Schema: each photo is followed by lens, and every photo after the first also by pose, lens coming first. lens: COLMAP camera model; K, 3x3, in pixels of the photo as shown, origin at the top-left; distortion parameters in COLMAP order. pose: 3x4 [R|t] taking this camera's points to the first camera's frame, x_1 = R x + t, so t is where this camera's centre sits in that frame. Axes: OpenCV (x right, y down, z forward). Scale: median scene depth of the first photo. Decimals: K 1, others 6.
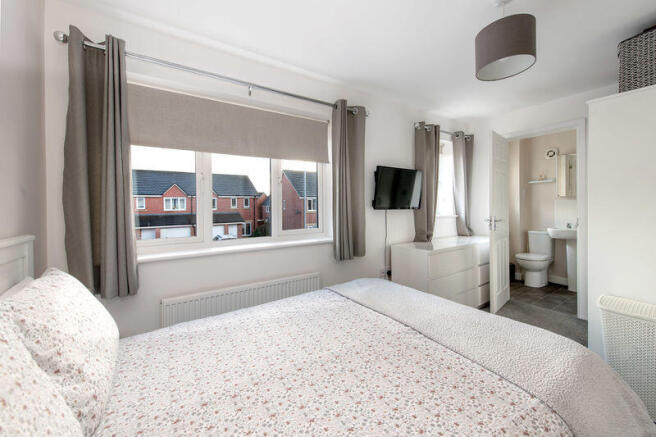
lens RADIAL K [[268.6, 0, 327.1], [0, 268.6, 206.8], [0, 0, 1]] dist [0.000423, 0.000046]
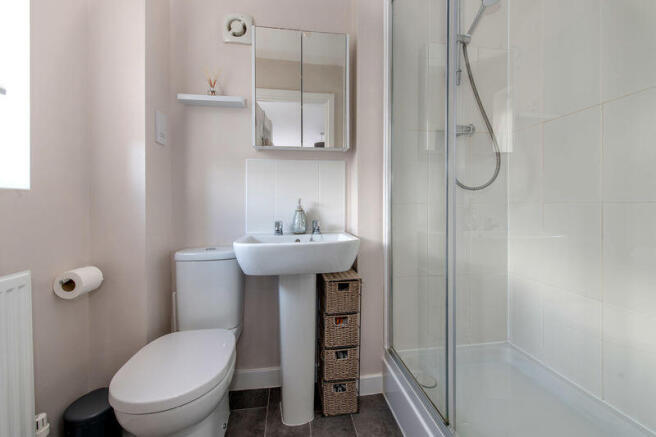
lens RADIAL K [[268.6, 0, 327.1], [0, 268.6, 206.8], [0, 0, 1]] dist [0.000423, 0.000046]
pose [[0.434047, 0.005074, 0.900876, 0.540856], [-0.006221, 0.999977, -0.002635, 0.037168], [-0.900869, -0.004460, 0.434069, 0.703300]]
